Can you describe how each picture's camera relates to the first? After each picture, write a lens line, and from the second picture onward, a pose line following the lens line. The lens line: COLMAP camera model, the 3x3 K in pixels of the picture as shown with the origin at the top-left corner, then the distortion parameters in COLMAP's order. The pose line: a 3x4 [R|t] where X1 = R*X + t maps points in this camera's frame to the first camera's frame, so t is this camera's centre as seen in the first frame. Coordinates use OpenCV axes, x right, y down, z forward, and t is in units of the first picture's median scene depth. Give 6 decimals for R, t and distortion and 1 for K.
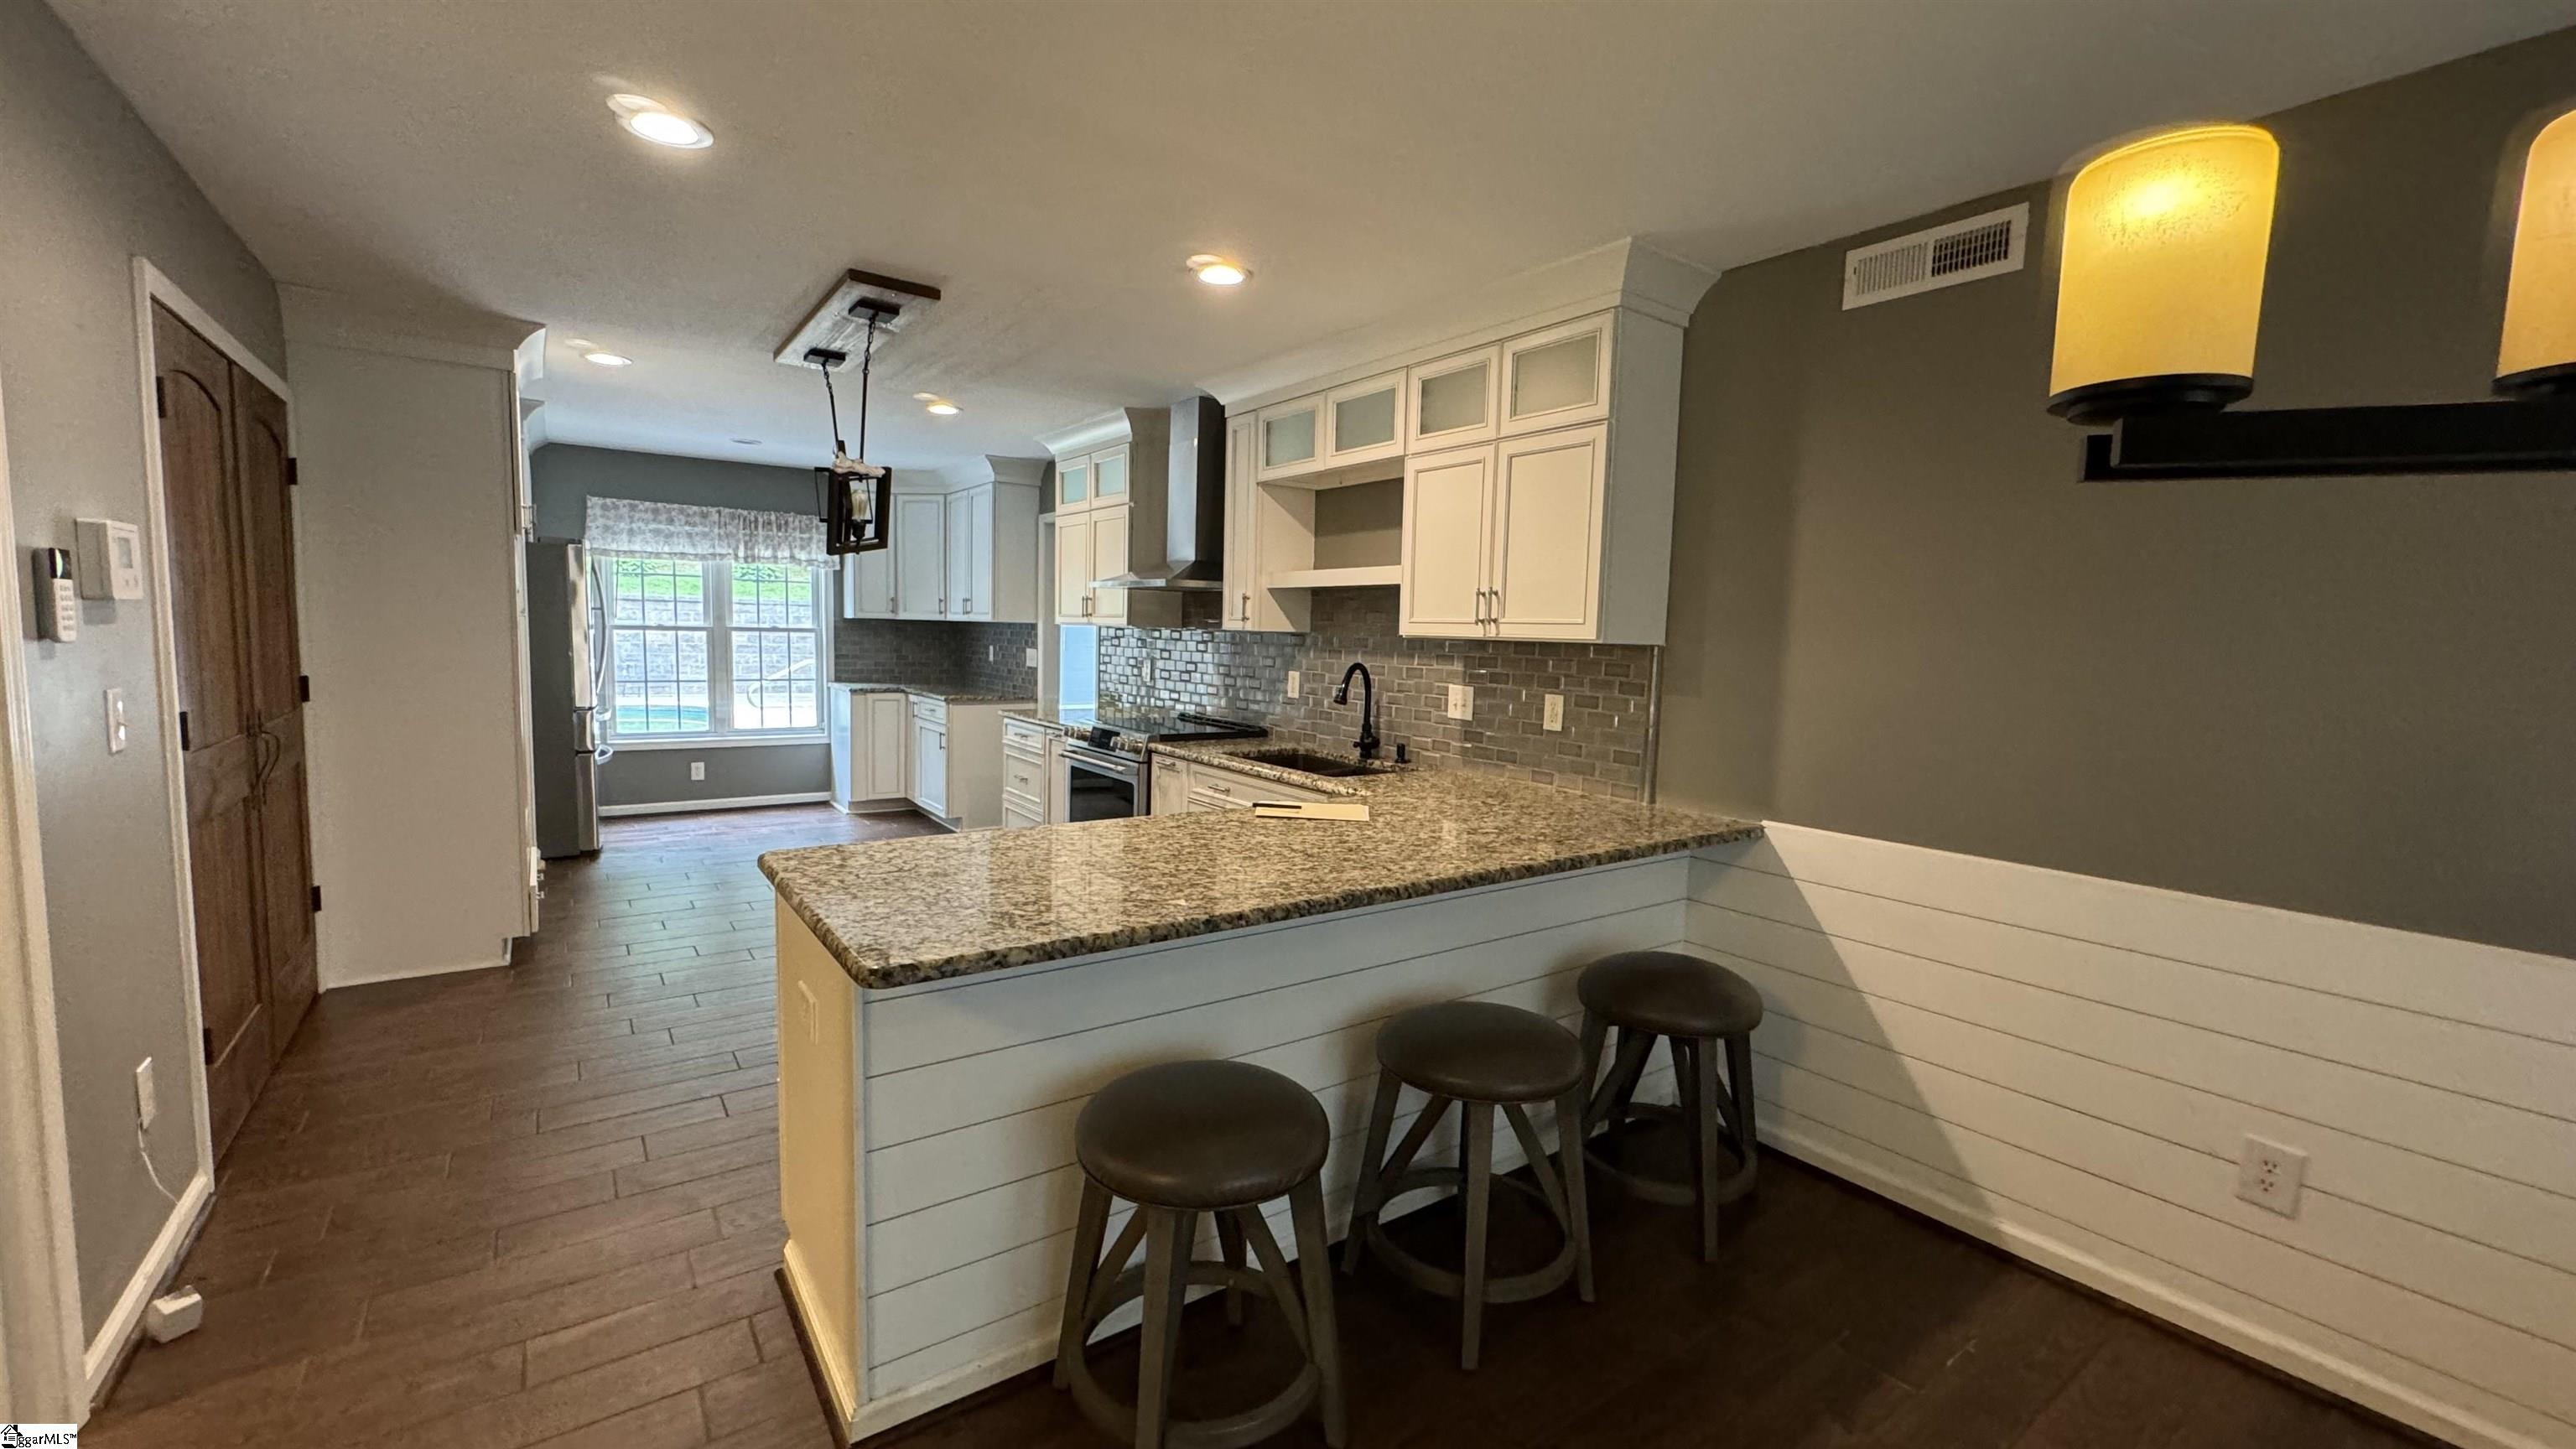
lens RADIAL K [[1024.3, 0, 1288.0], [0, 1024.3, 724.5], [0, 0, 1]] dist [-0.002410, 0.000104]
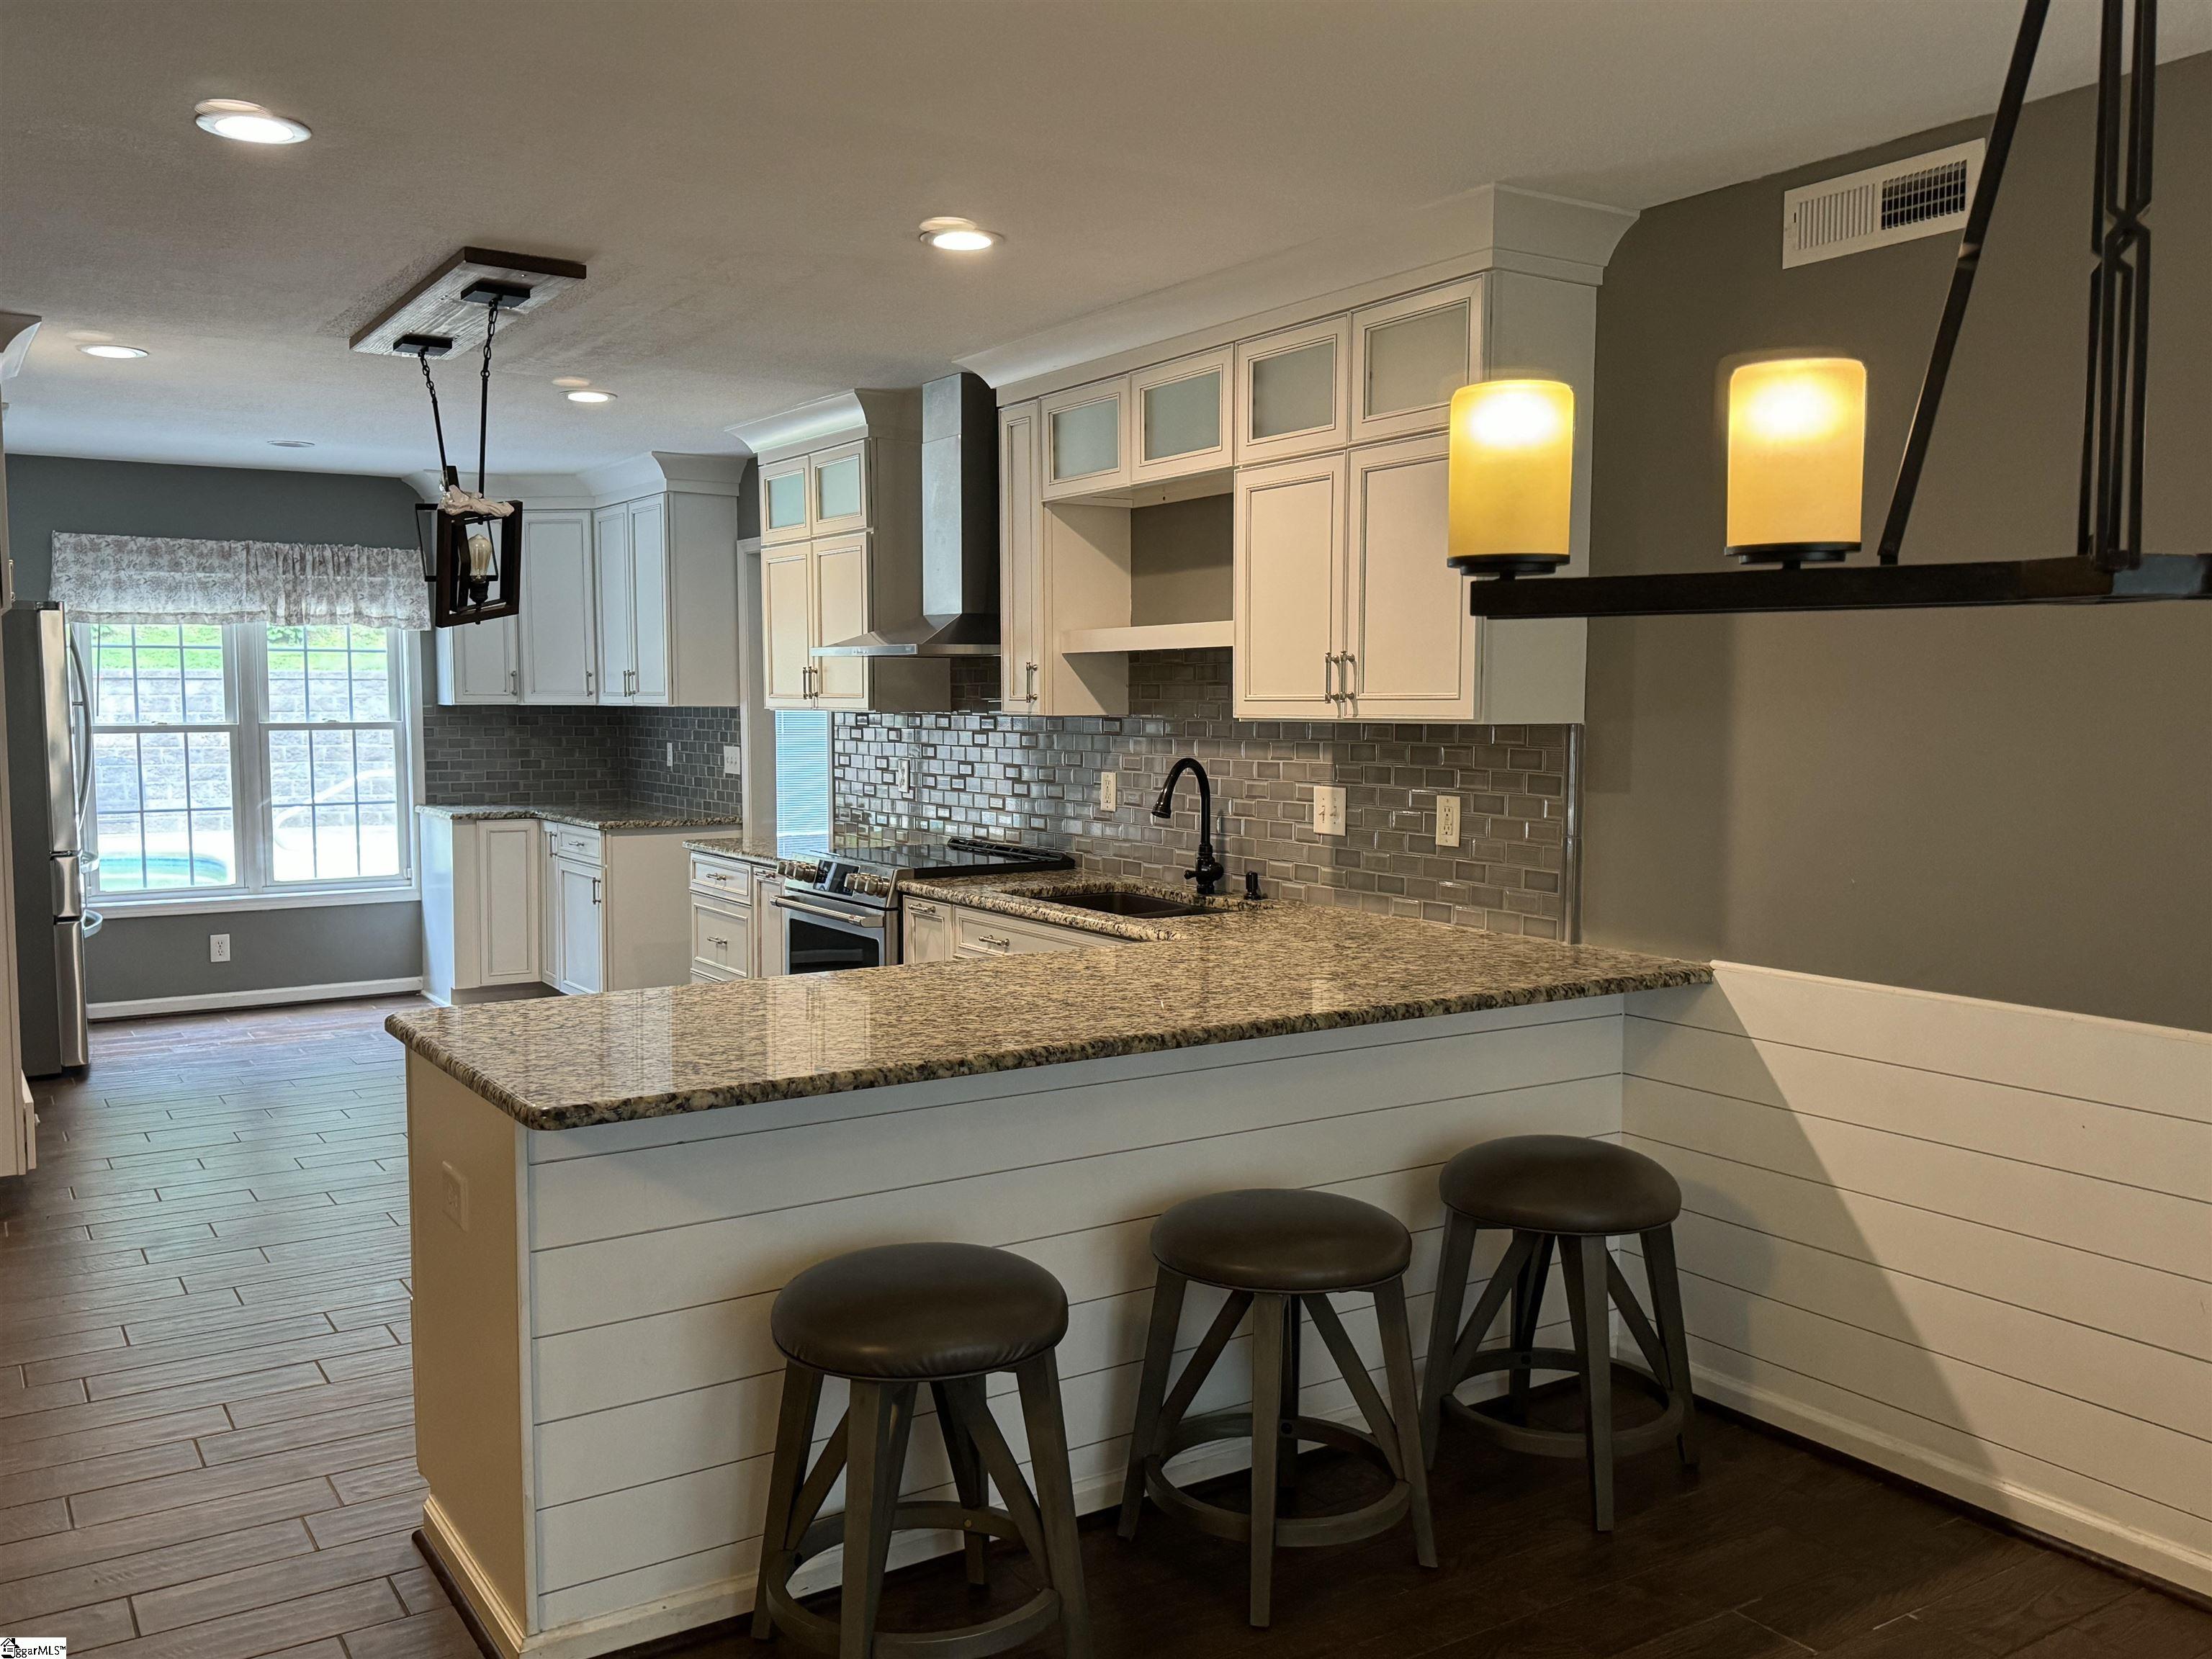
lens RADIAL K [[1804.0, 0, 1101.2], [0, 1804.0, 829.7], [0, 0, 1]] dist [0.156363, -0.279902]
pose [[0.998415, -0.024864, -0.050481, 0.074780], [0.023932, 0.999533, -0.018994, 0.011715], [0.050930, 0.017756, 0.998544, -0.252816]]
